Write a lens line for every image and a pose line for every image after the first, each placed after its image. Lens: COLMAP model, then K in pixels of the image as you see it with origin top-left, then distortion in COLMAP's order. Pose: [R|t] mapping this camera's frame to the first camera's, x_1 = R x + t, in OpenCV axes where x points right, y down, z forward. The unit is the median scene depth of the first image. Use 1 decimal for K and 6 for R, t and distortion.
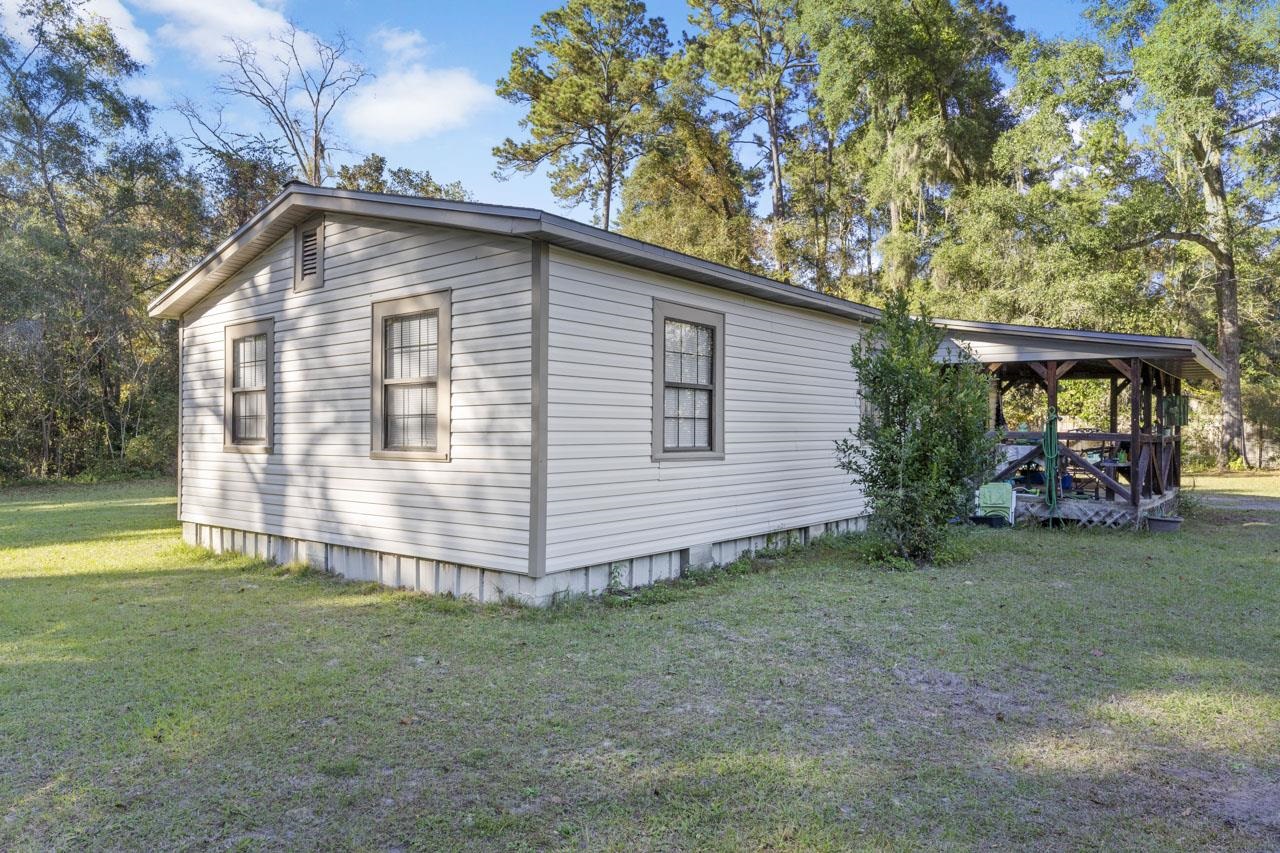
lens RADIAL K [[816.2, 0, 638.1], [0, 816.2, 430.3], [0, 0, 1]] dist [0.010602, -0.000590]
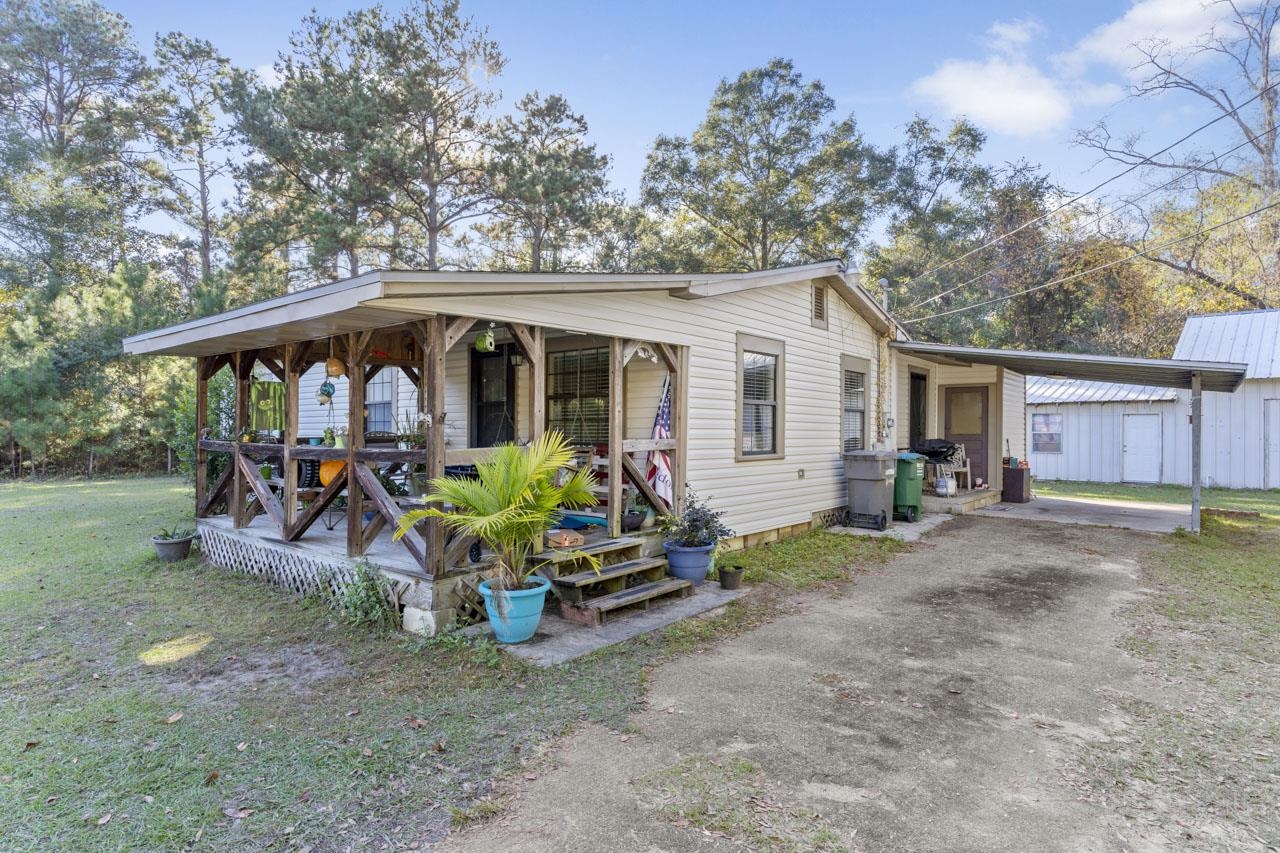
lens RADIAL K [[681.9, 0, 638.4], [0, 681.9, 428.6], [0, 0, 1]] dist [-0.003252, 0.003579]
pose [[-0.017706, -0.002055, -0.999841, 0.280457], [-0.007310, 0.999971, -0.001926, -0.002842], [0.999817, 0.007275, -0.017721, 0.339014]]
